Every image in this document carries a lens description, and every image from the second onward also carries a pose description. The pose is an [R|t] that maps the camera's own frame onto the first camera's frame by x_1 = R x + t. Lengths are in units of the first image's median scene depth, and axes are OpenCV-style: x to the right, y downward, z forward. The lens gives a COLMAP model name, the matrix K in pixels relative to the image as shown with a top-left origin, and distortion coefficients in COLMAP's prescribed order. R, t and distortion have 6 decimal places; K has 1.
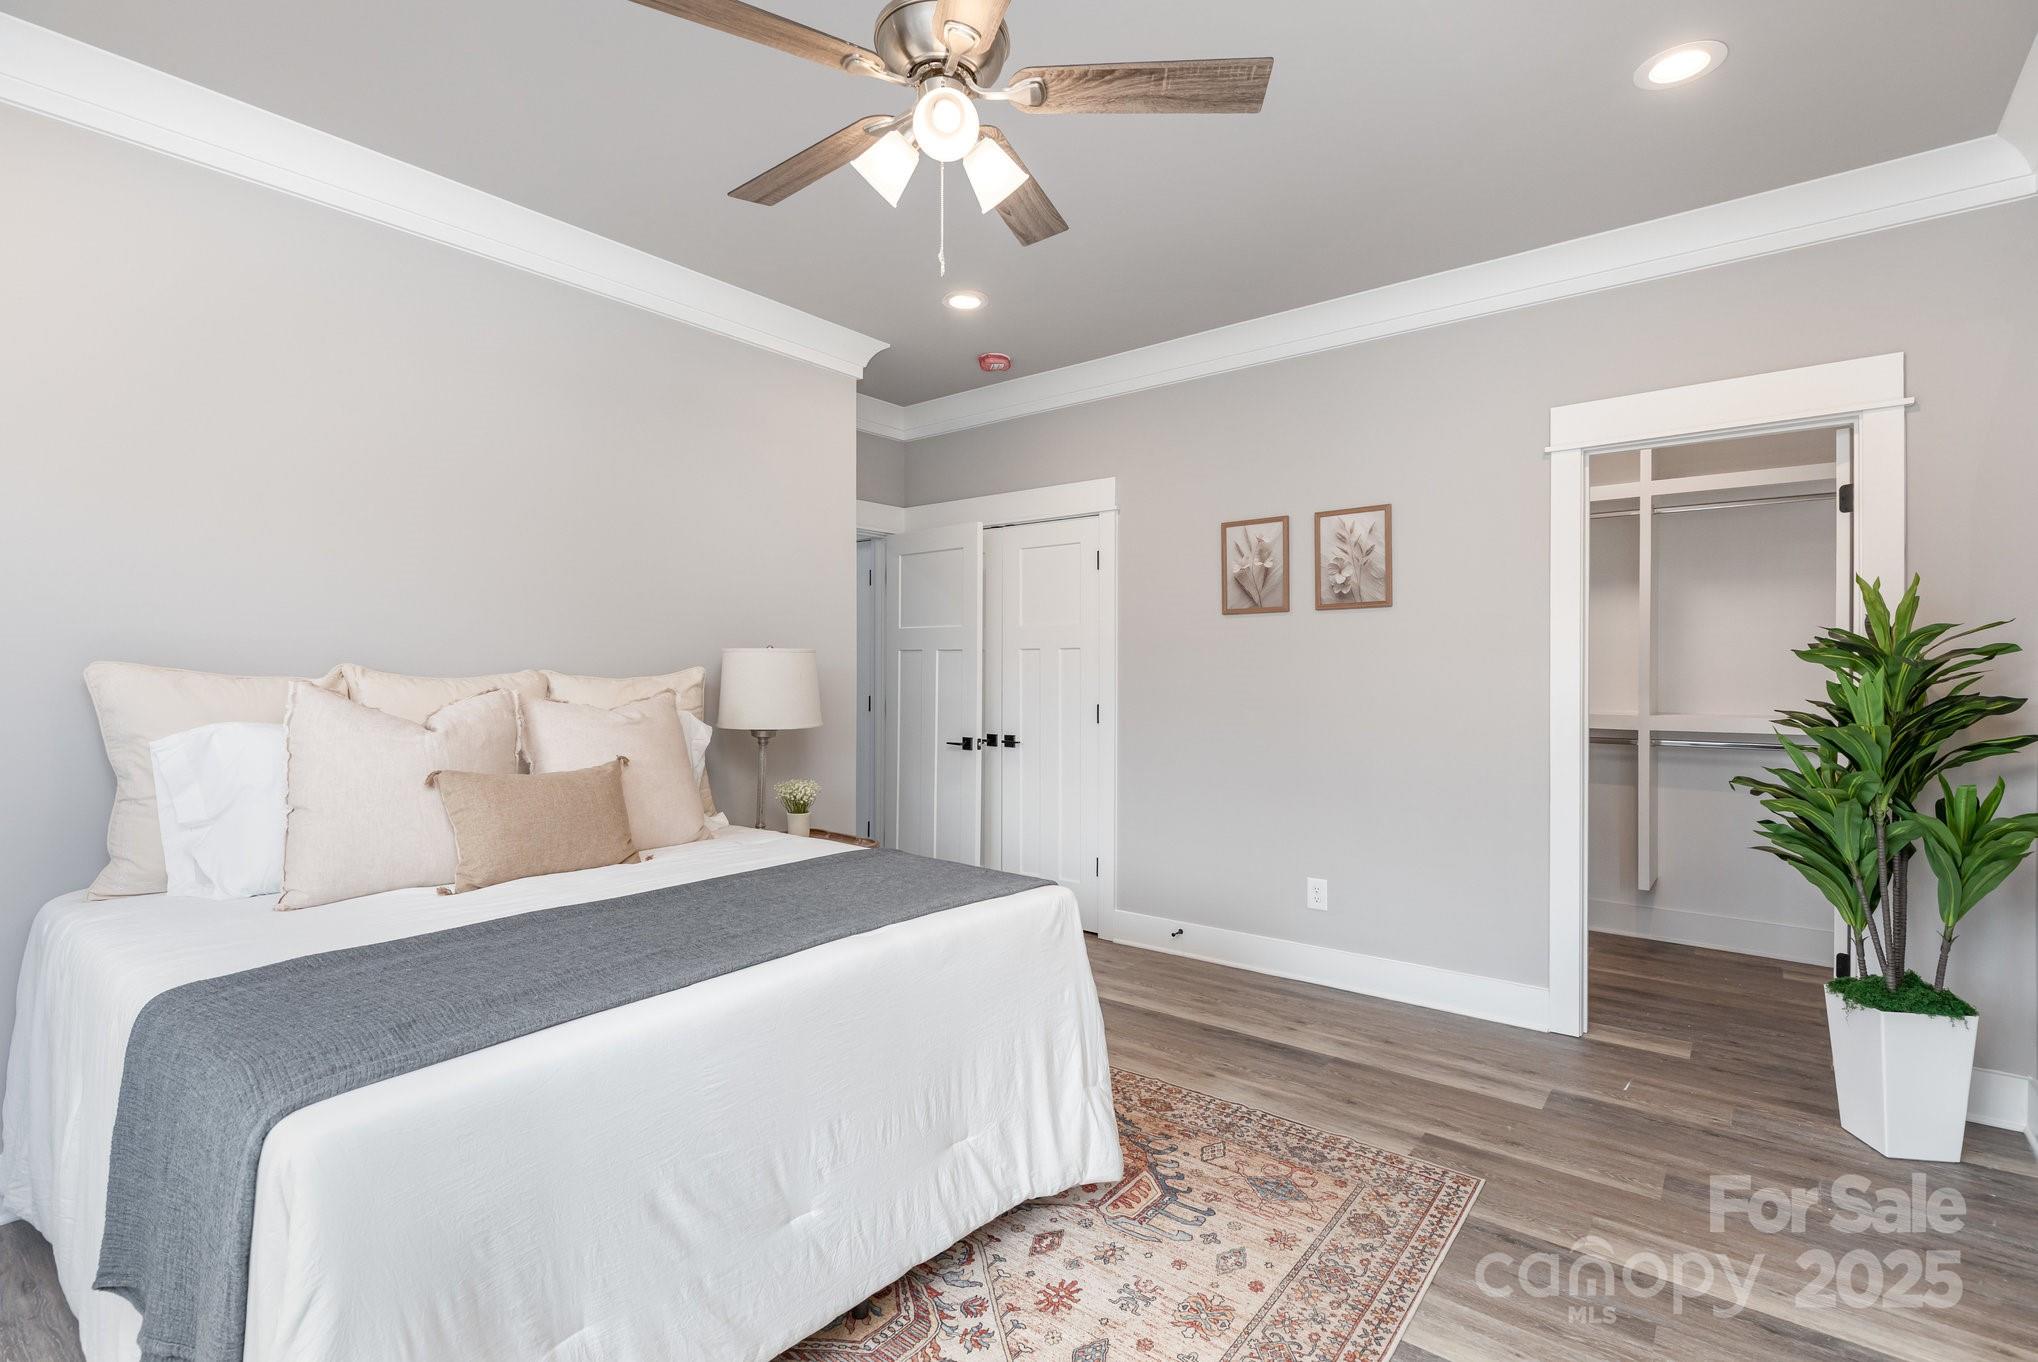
lens RADIAL K [[935.0, 0, 1010.9], [0, 935.0, 683.5], [0, 0, 1]] dist [0.001188, 0.000108]
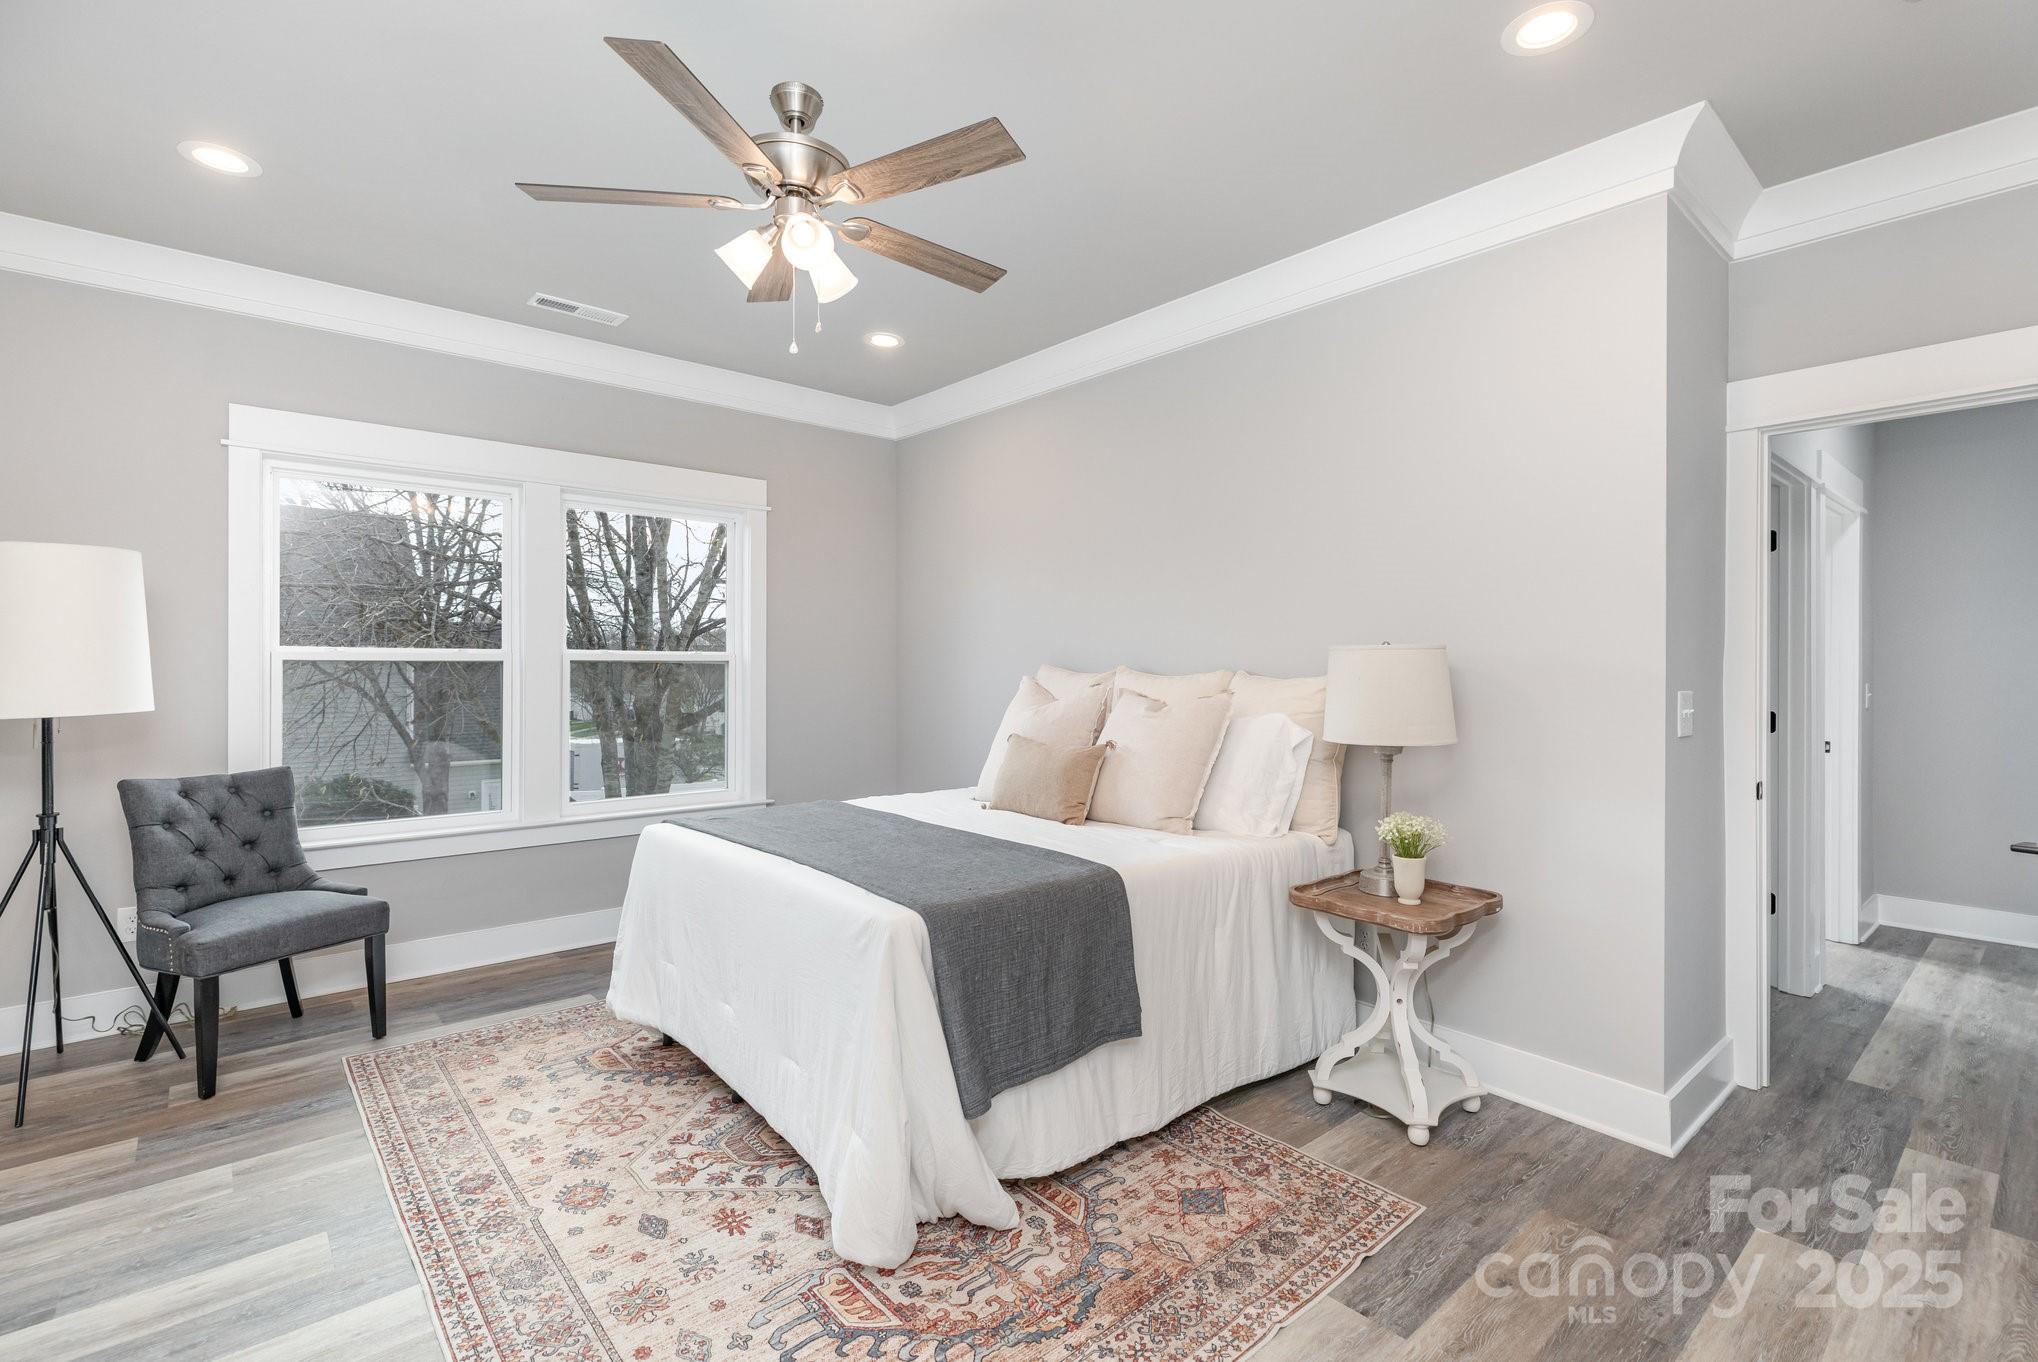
lens RADIAL K [[935.0, 0, 1016.9], [0, 935.0, 675.9], [0, 0, 1]] dist [0.001188, 0.000108]
pose [[-0.177187, 0.006362, -0.984157, 1.041148], [-0.023228, 0.999674, 0.010644, -0.021551], [0.983903, 0.024746, -0.176981, 1.445036]]
